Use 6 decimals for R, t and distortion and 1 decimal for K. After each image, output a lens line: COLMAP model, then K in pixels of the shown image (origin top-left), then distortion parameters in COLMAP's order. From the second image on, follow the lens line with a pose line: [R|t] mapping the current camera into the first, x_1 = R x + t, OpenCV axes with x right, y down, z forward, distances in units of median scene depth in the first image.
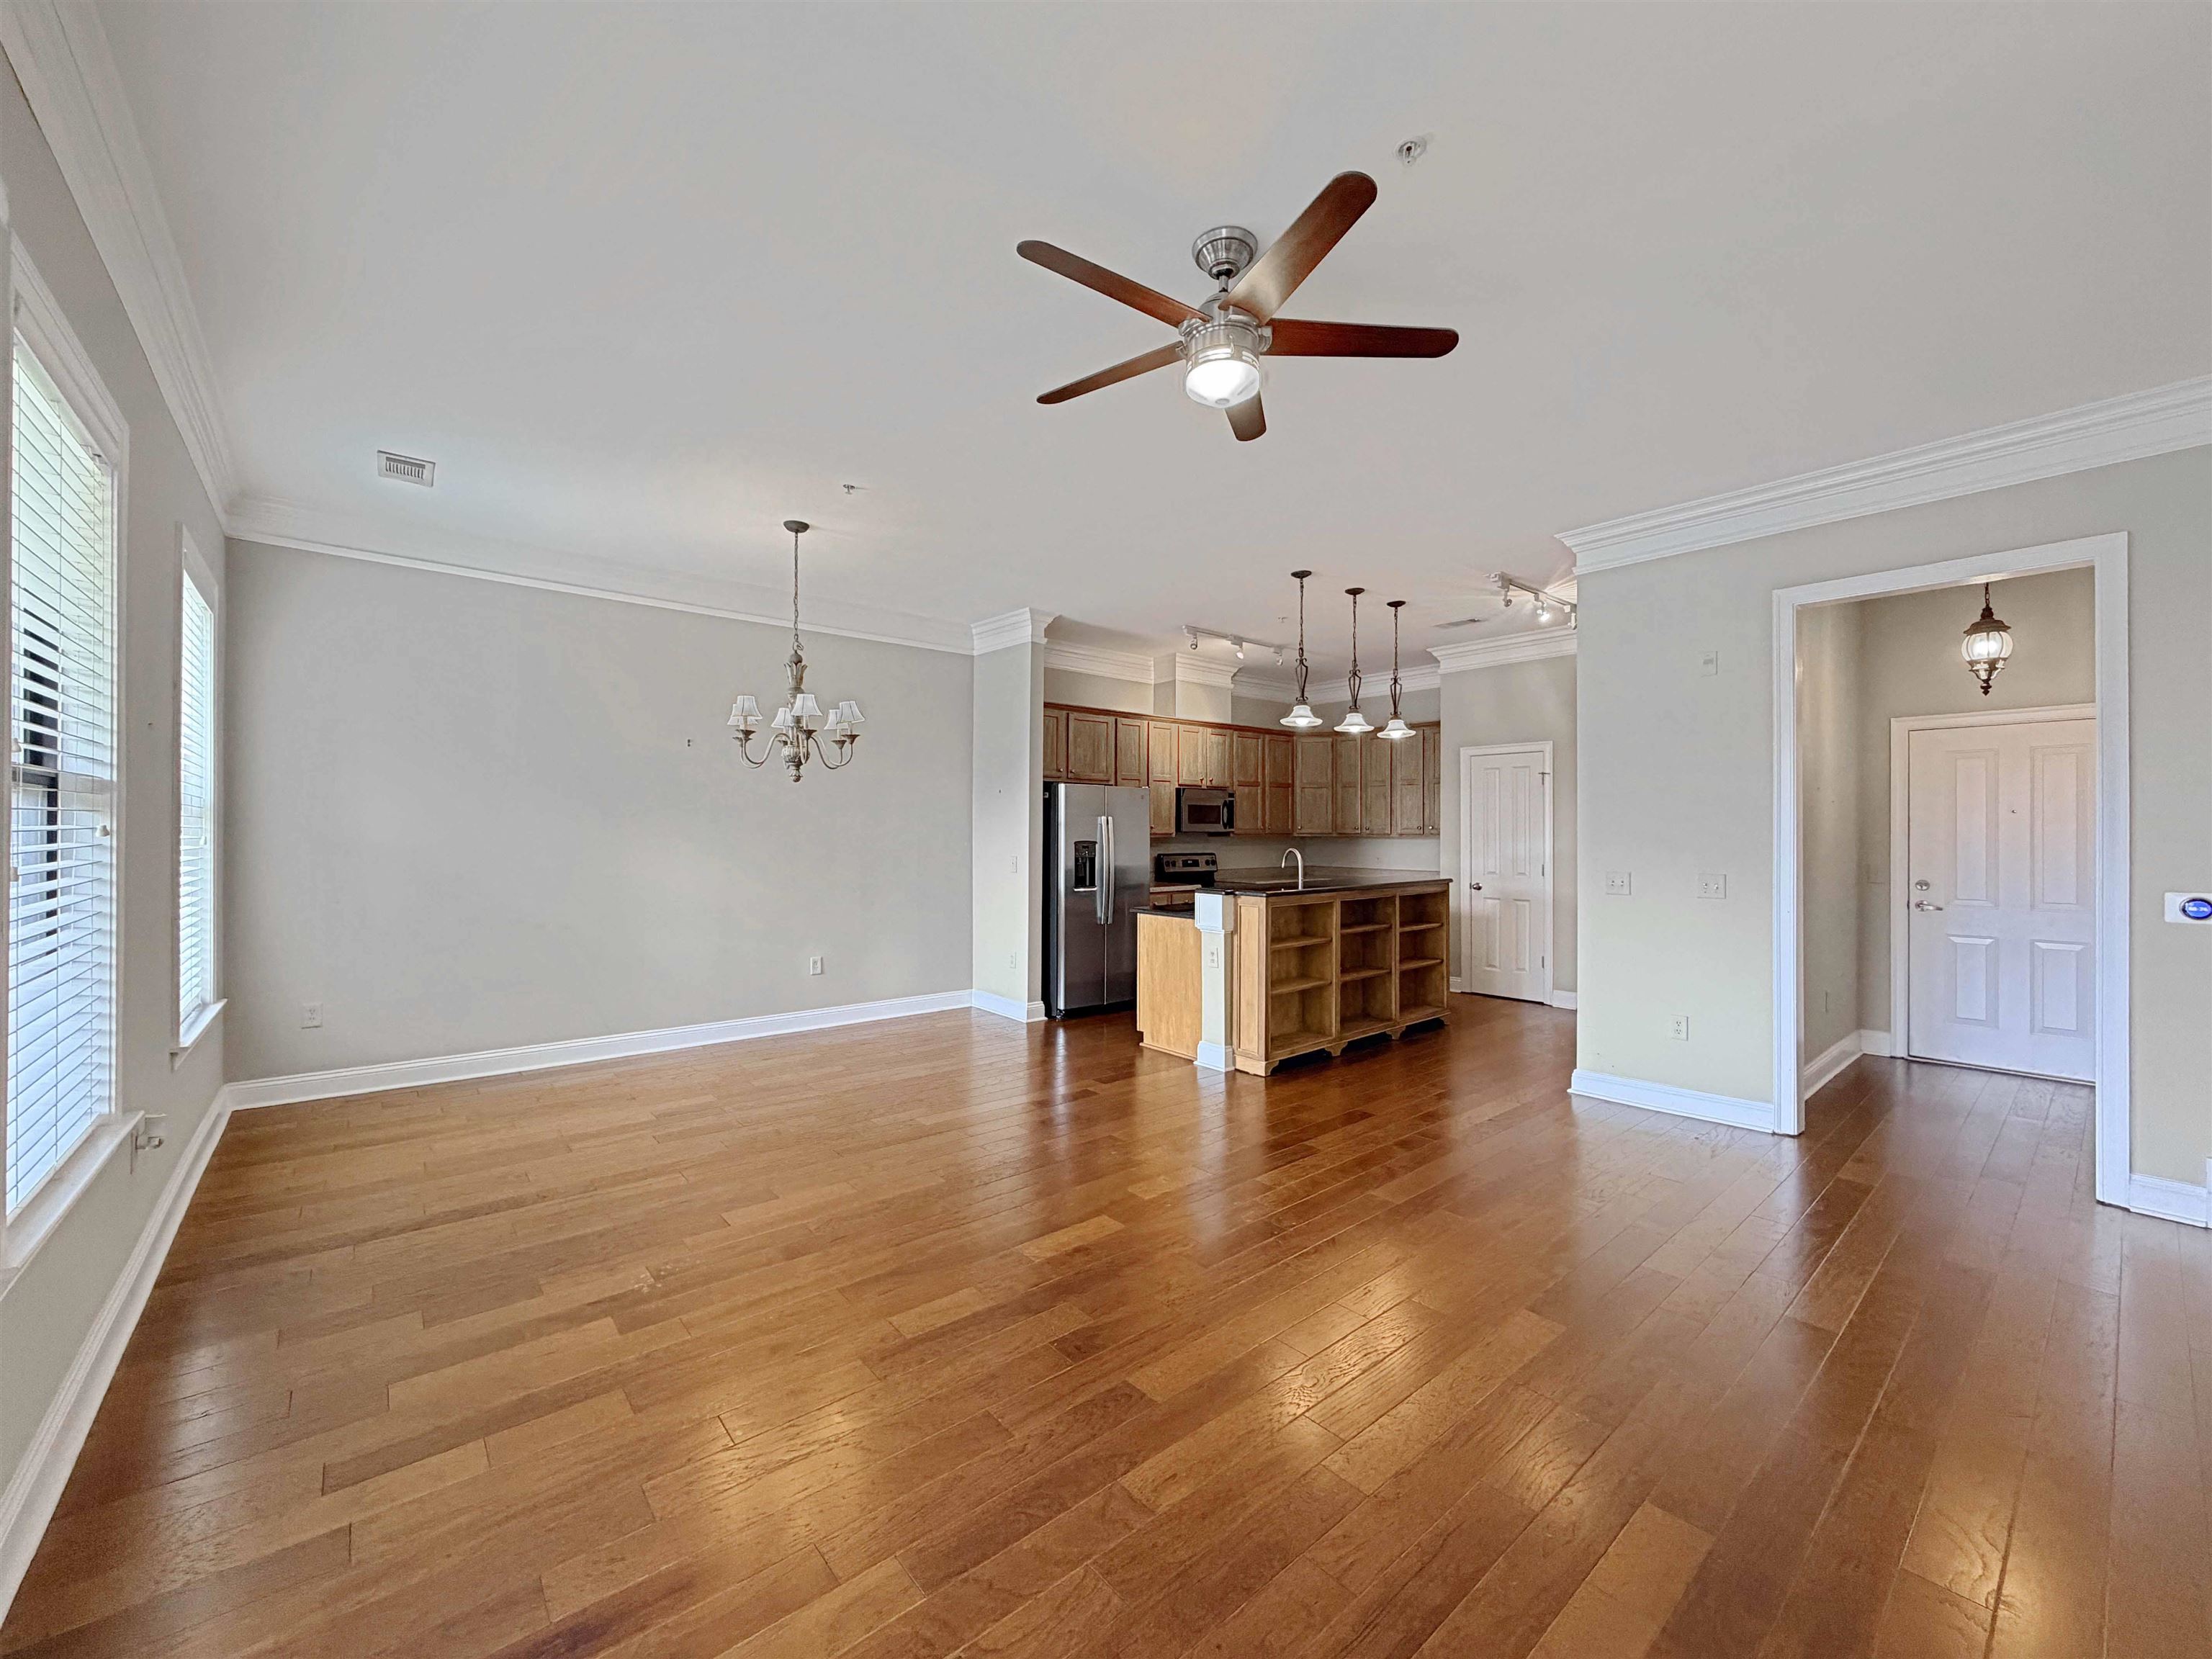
lens RADIAL K [[877.6, 0, 1099.0], [0, 877.6, 828.1], [0, 0, 1]] dist [-0.000235, -0.000286]
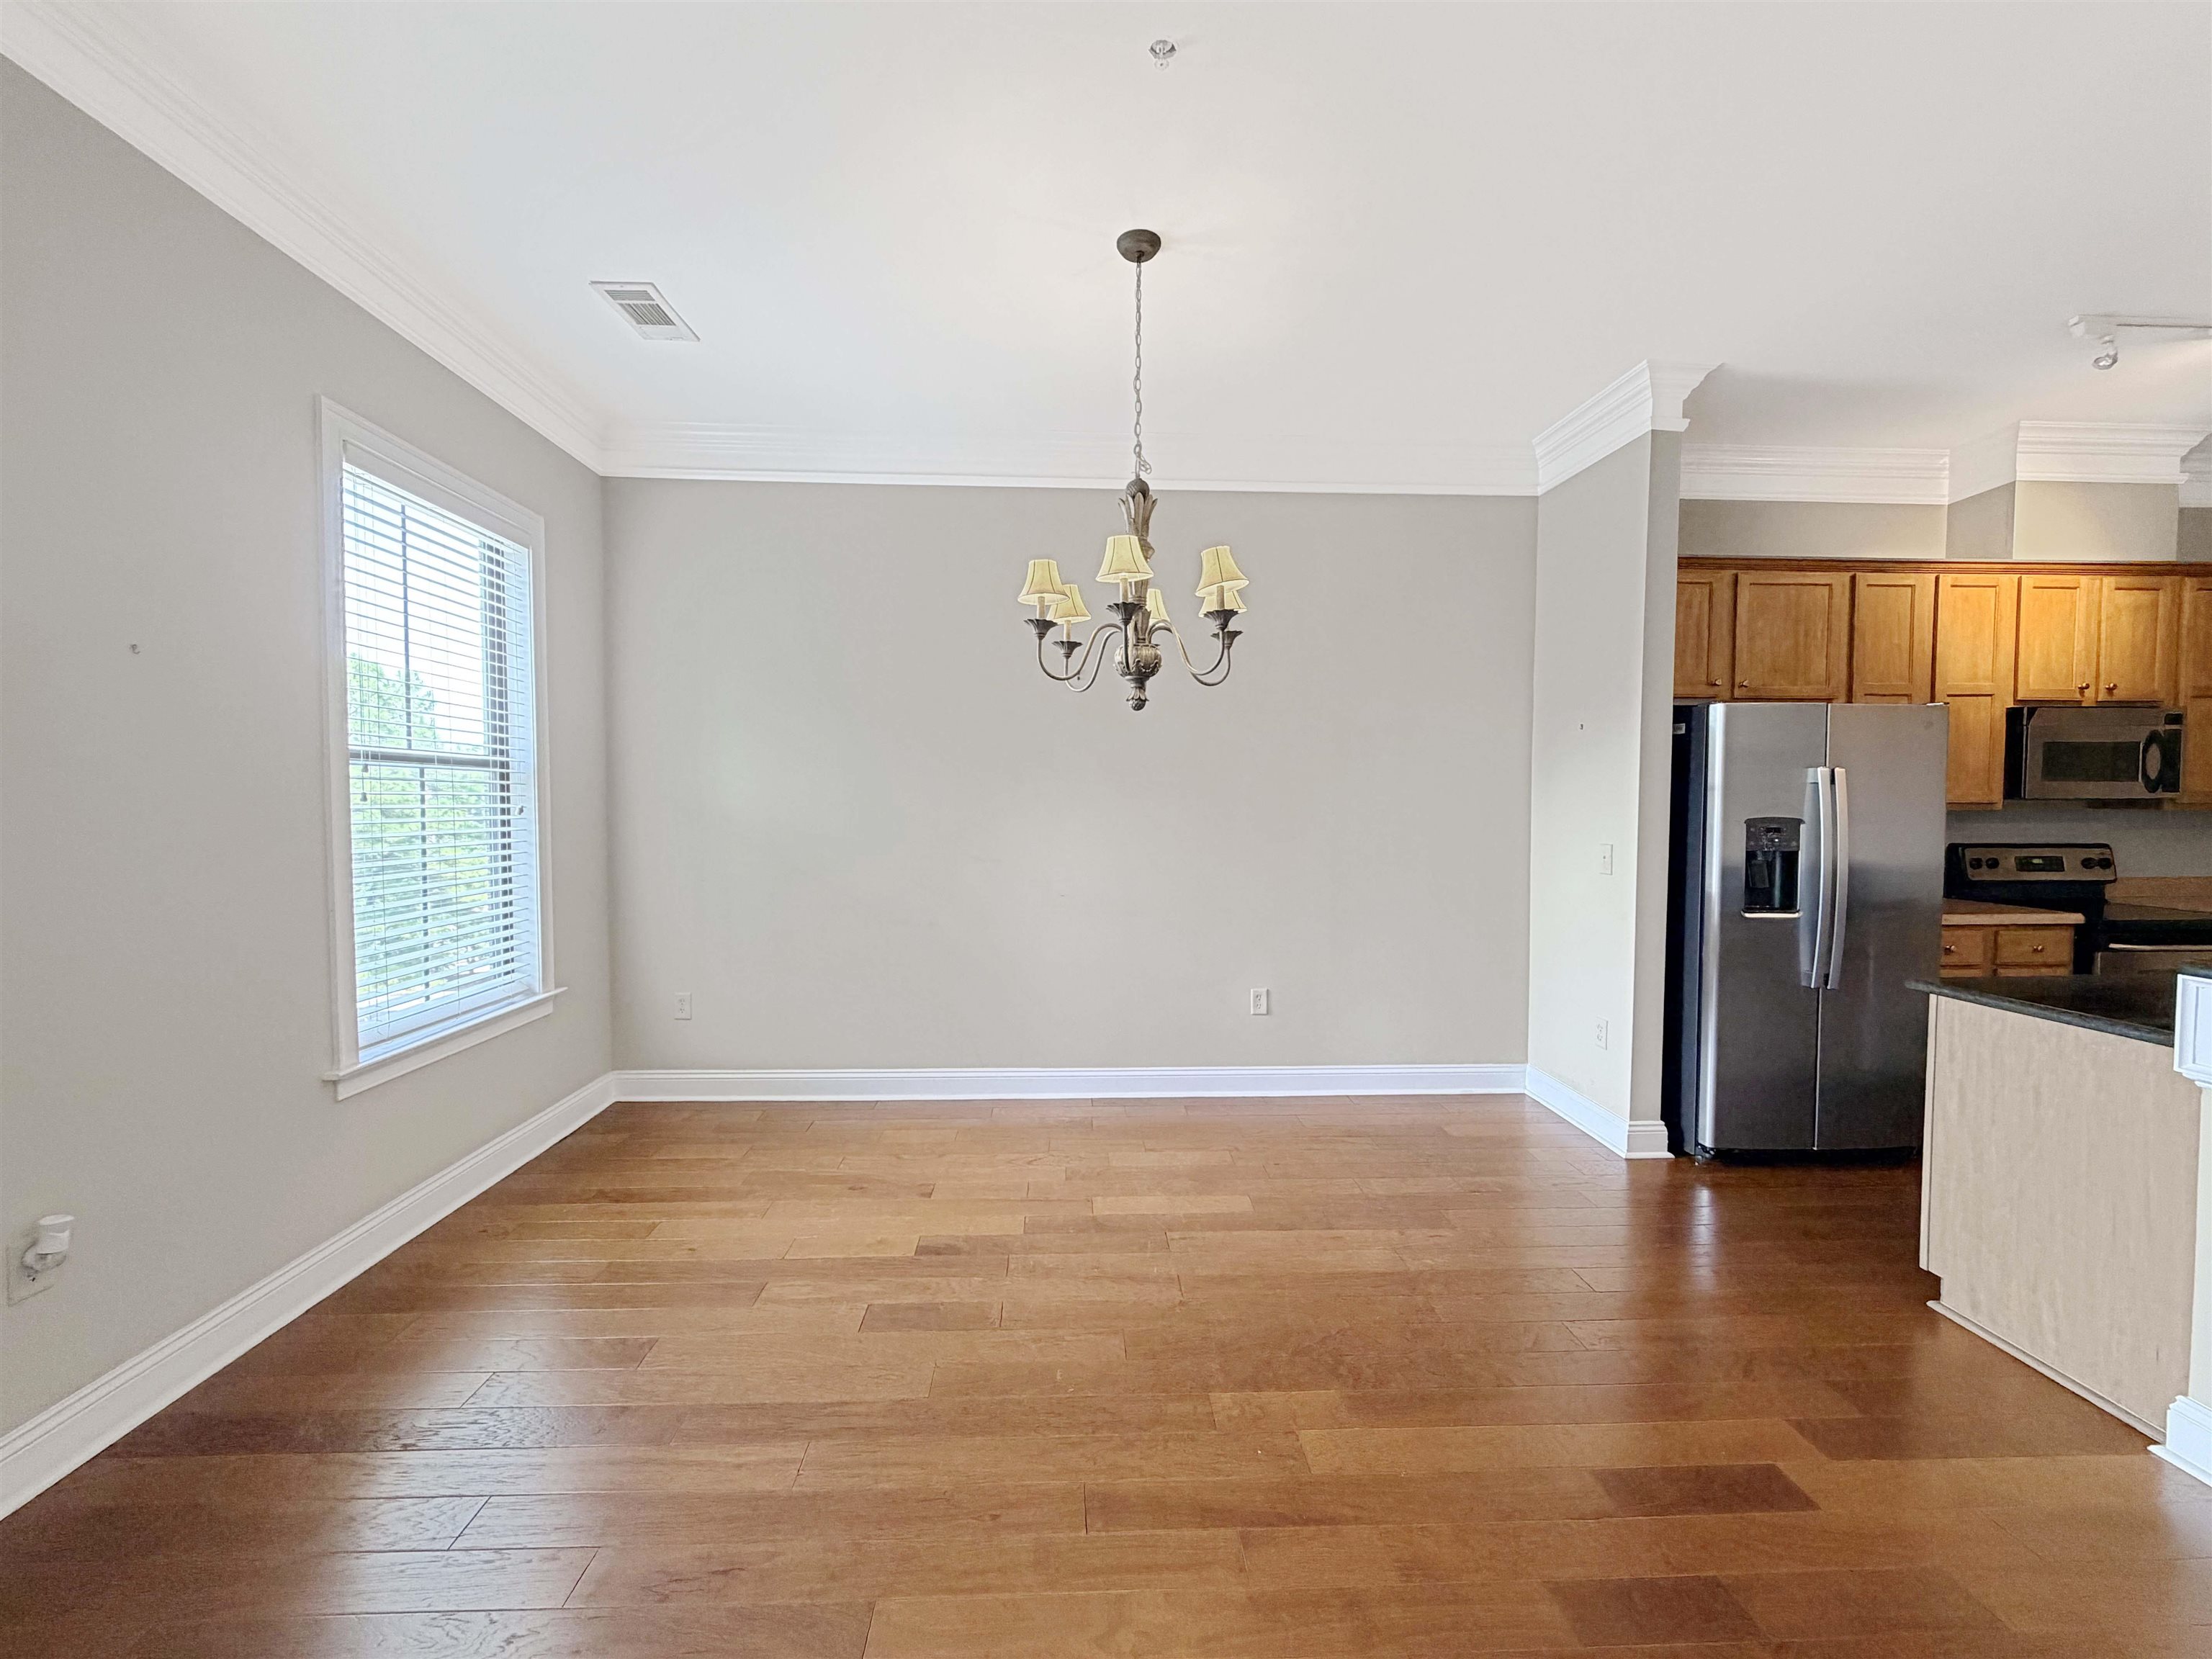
lens RADIAL K [[877.6, 0, 1099.3], [0, 877.6, 831.5], [0, 0, 1]] dist [-0.000235, -0.000286]
pose [[0.789700, 0.019346, -0.613188, -0.012096], [0.003575, 0.999341, 0.036132, 0.003298], [0.613482, -0.030726, 0.789110, 0.377355]]
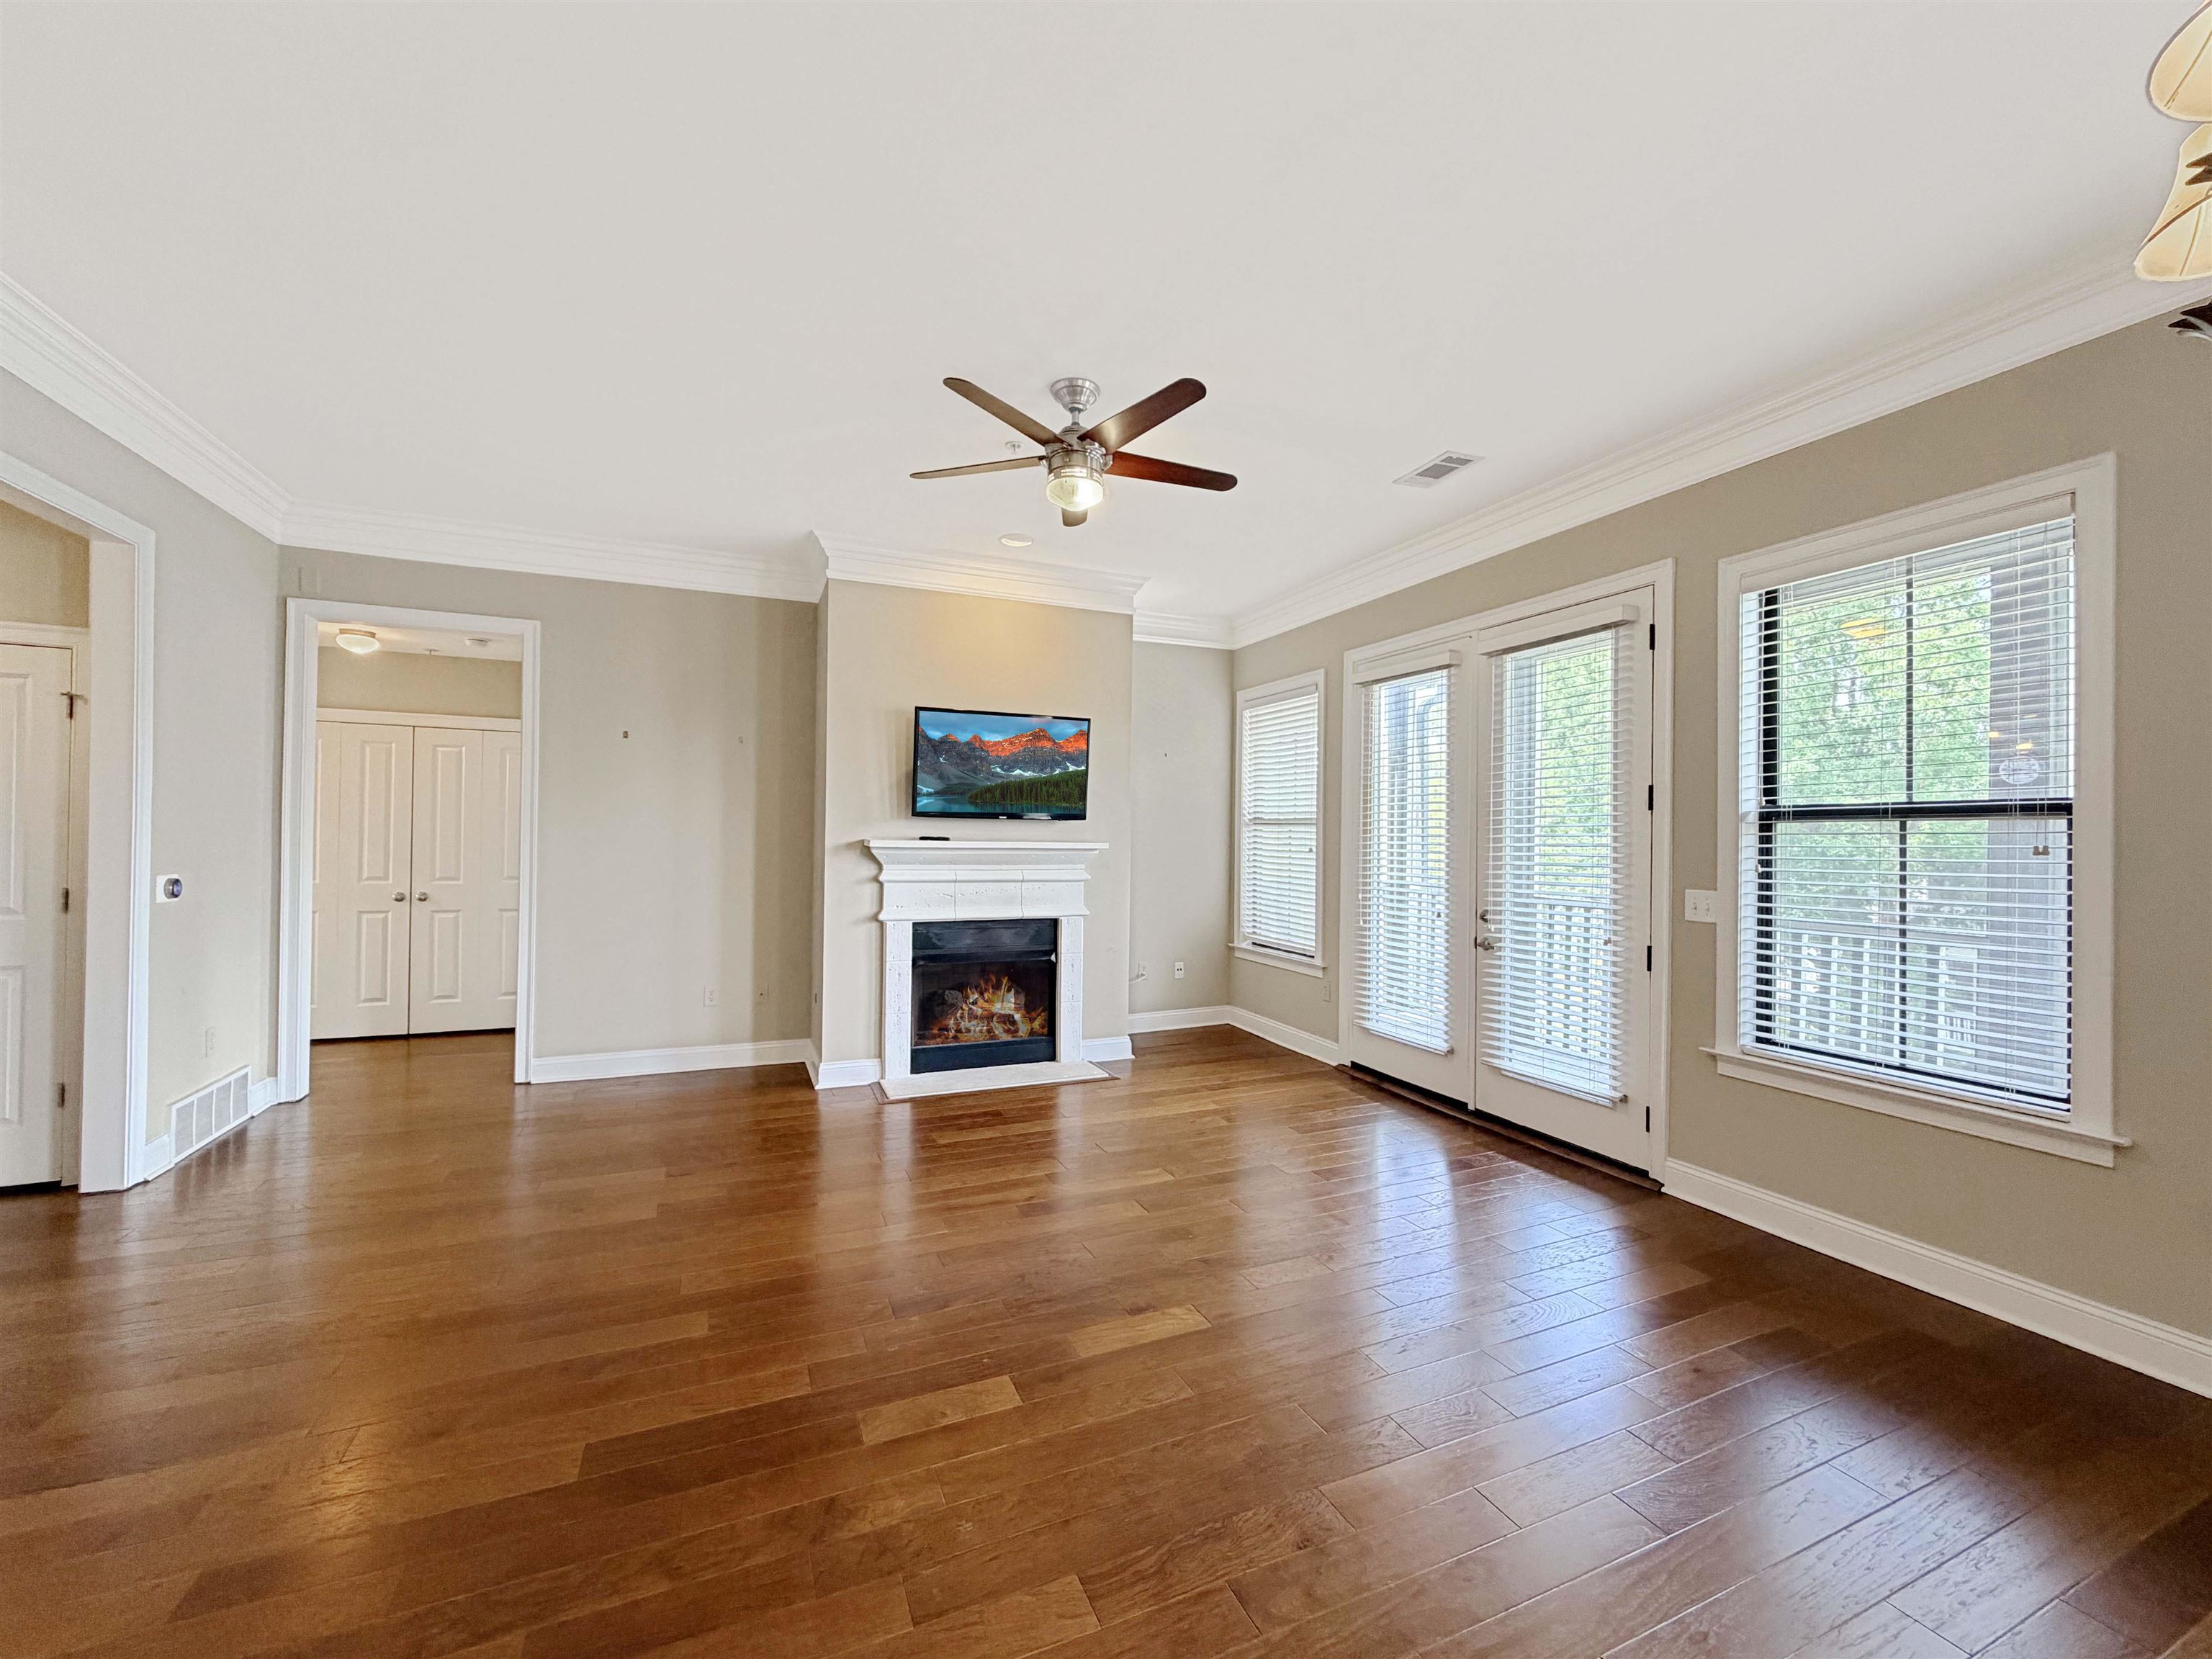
lens RADIAL K [[877.6, 0, 1099.1], [0, 877.6, 824.5], [0, 0, 1]] dist [-0.000235, -0.000286]
pose [[-0.957678, -0.011122, 0.287626, -0.102071], [-0.017336, 0.999668, -0.019067, 0.005449], [-0.287319, -0.023246, -0.957553, 0.823815]]
